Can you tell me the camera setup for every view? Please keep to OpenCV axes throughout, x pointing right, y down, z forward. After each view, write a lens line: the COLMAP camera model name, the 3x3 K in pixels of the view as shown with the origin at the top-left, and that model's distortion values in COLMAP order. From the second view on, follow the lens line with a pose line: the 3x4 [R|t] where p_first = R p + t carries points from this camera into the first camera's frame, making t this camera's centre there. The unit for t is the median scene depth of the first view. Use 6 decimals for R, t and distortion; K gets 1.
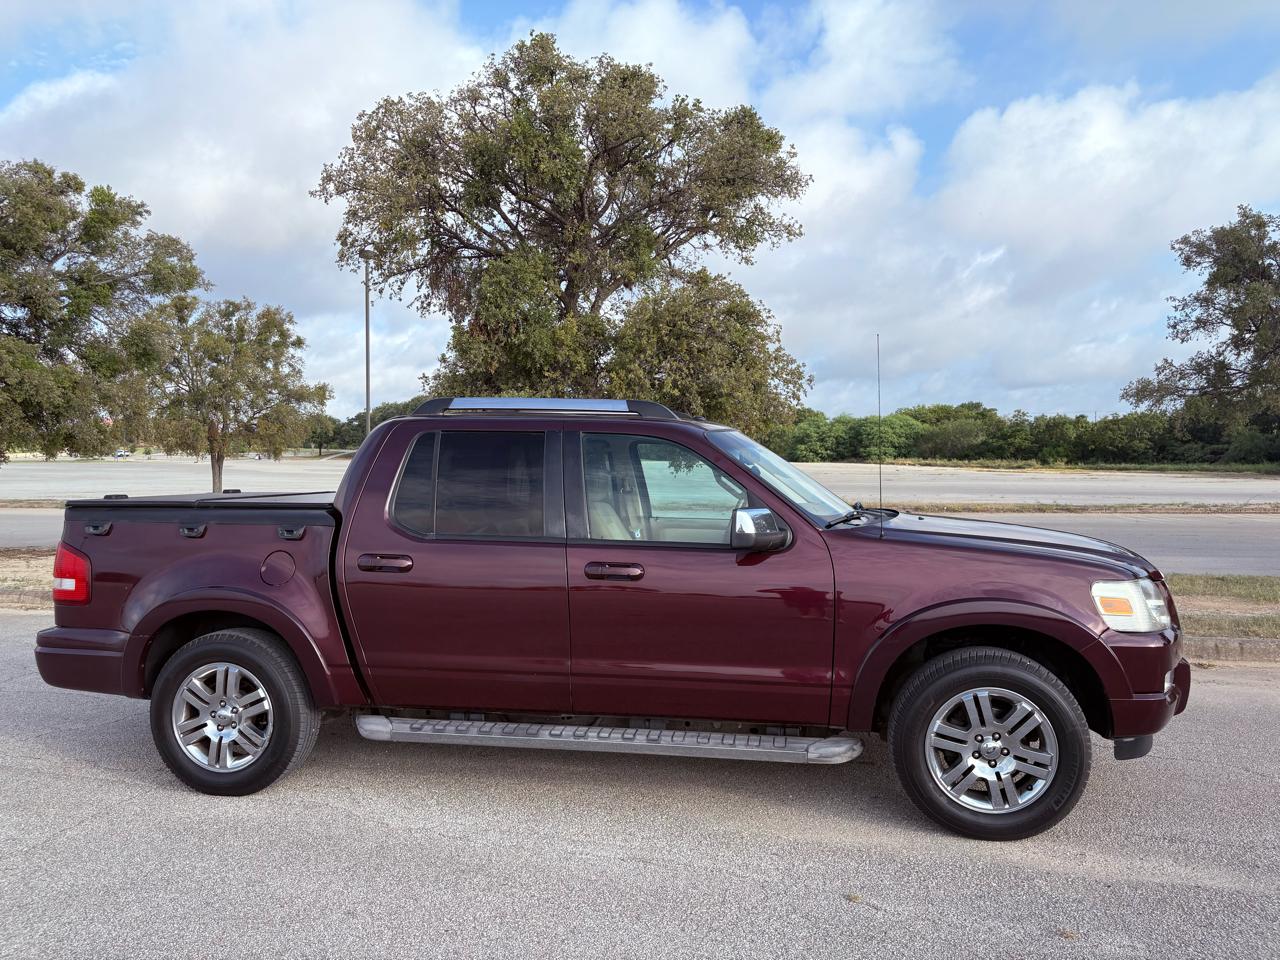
lens RADIAL K [[980.2, 0, 637.5], [0, 980.2, 476.2], [0, 0, 1]] dist [0.015359, -0.000632]
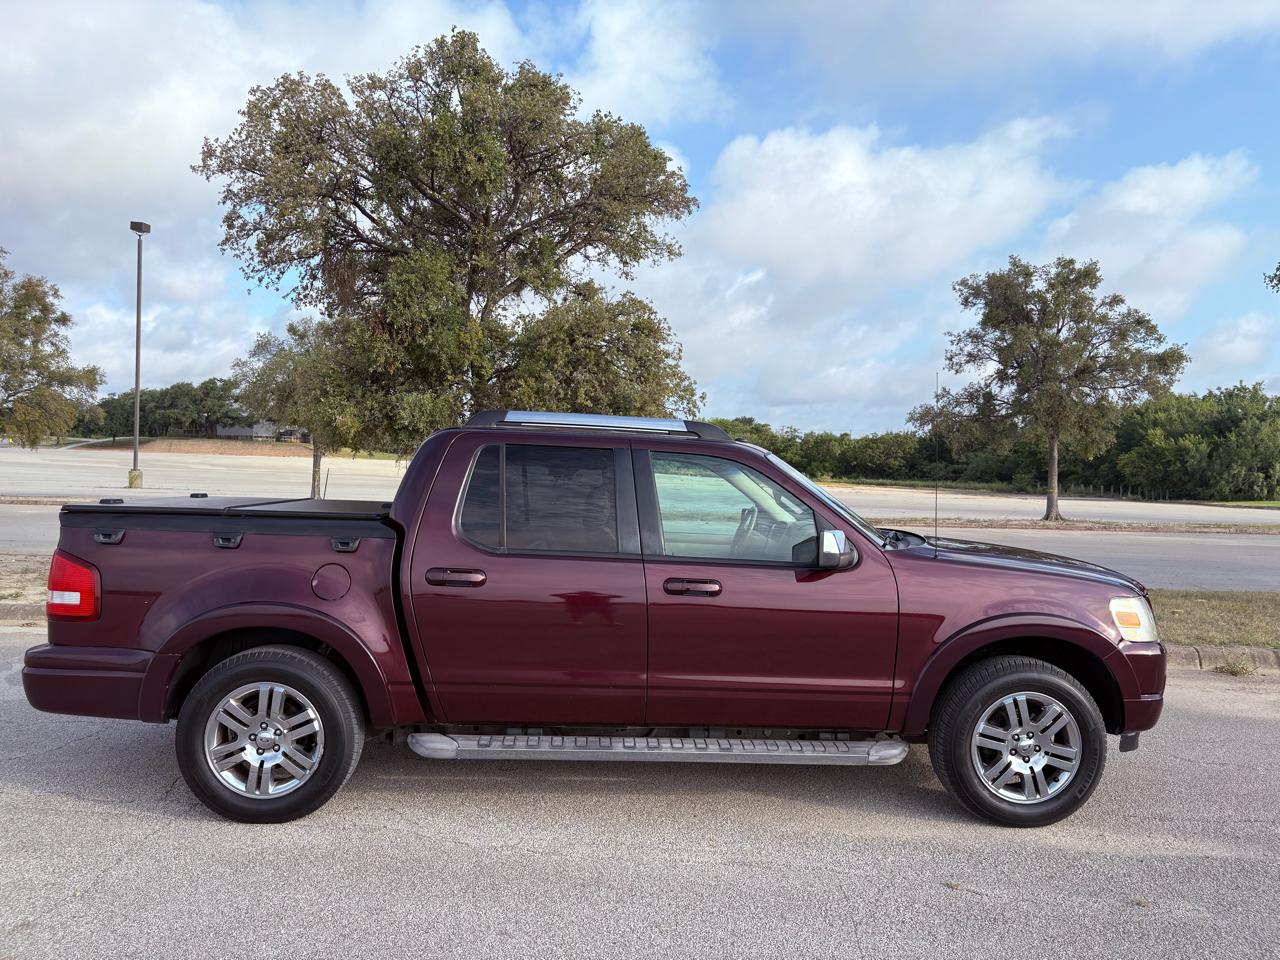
lens RADIAL K [[980.6, 0, 643.5], [0, 980.6, 482.3], [0, 0, 1]] dist [0.013671, 0.003754]
pose [[0.972625, 0.028214, 0.230661, -0.290748], [-0.028698, 0.999587, -0.001260, -0.010204], [-0.230602, -0.005394, 0.973033, 0.003423]]
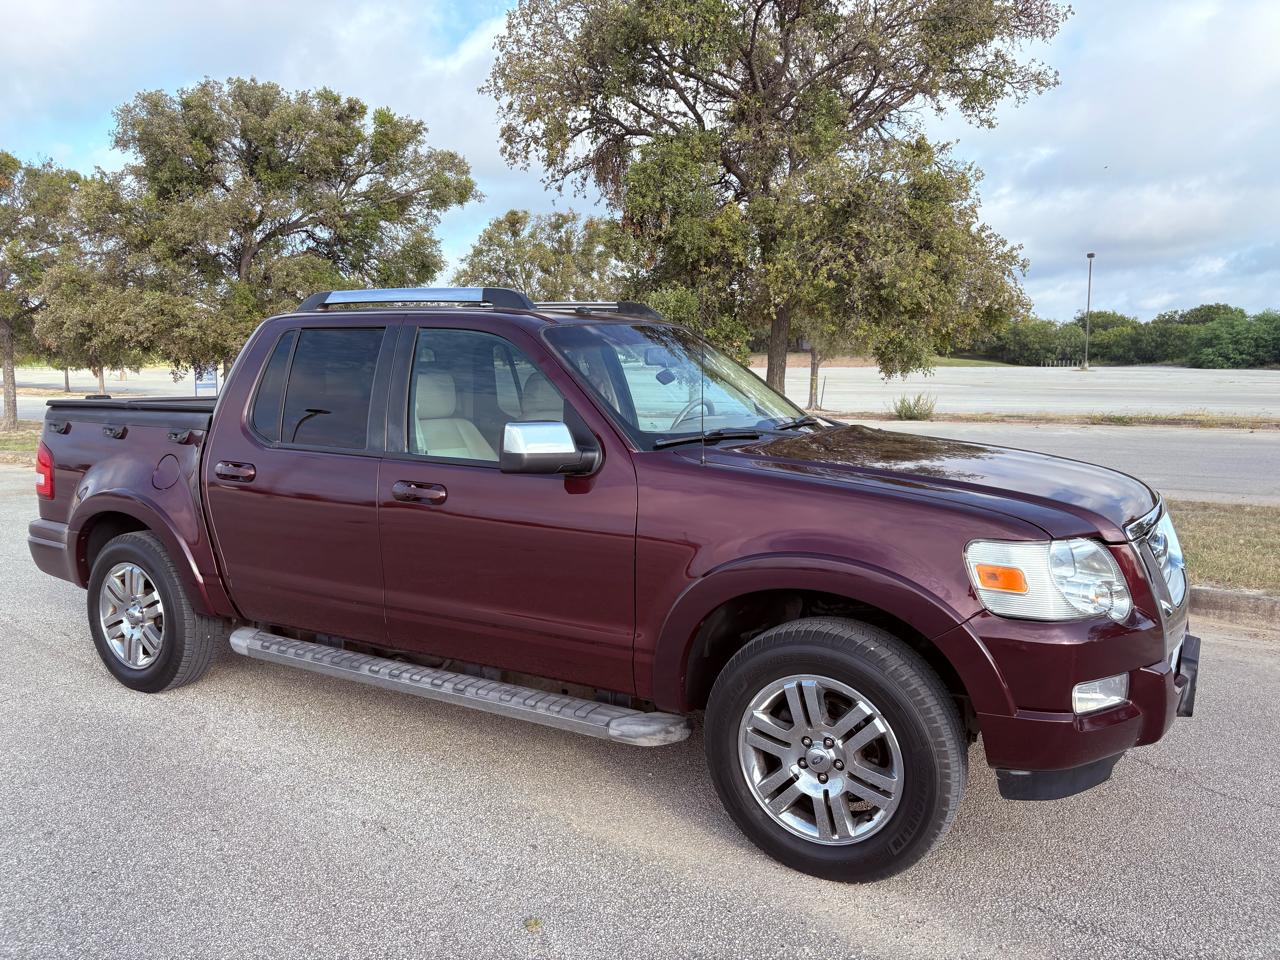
lens RADIAL K [[979.5, 0, 636.1], [0, 979.5, 483.7], [0, 0, 1]] dist [0.015891, -0.002817]
pose [[0.932470, 0.043059, -0.358672, 0.419059], [-0.006239, 0.994642, 0.103189, 0.001001], [0.361193, -0.093983, 0.927743, 0.255130]]
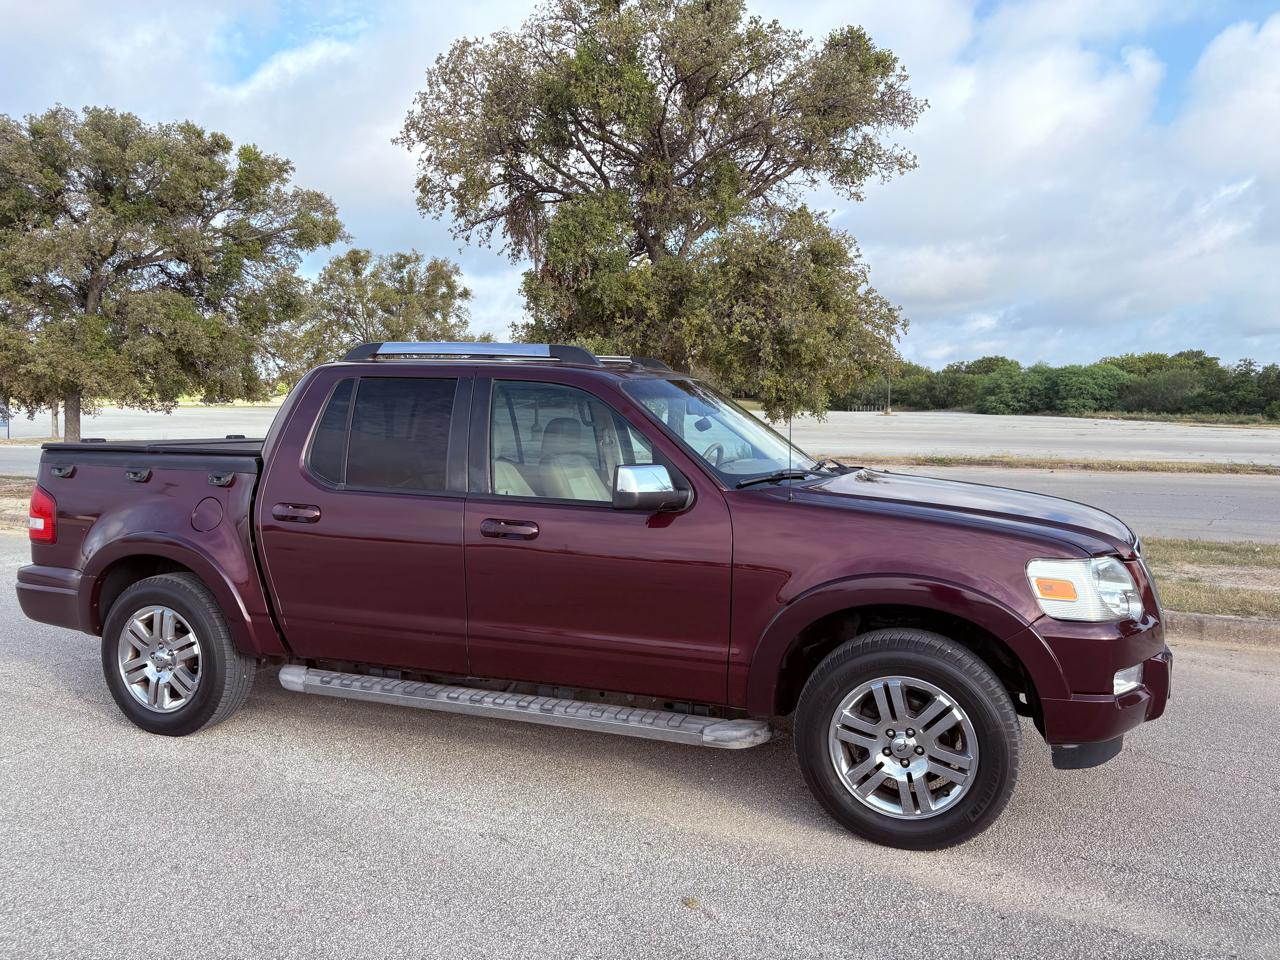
lens RADIAL K [[980.4, 0, 640.0], [0, 980.4, 474.7], [0, 0, 1]] dist [0.013080, 0.004546]
pose [[0.982990, 0.021475, -0.182398, 0.245755], [-0.012401, 0.998635, 0.050744, -0.003054], [0.183239, -0.047619, 0.981914, 0.099443]]
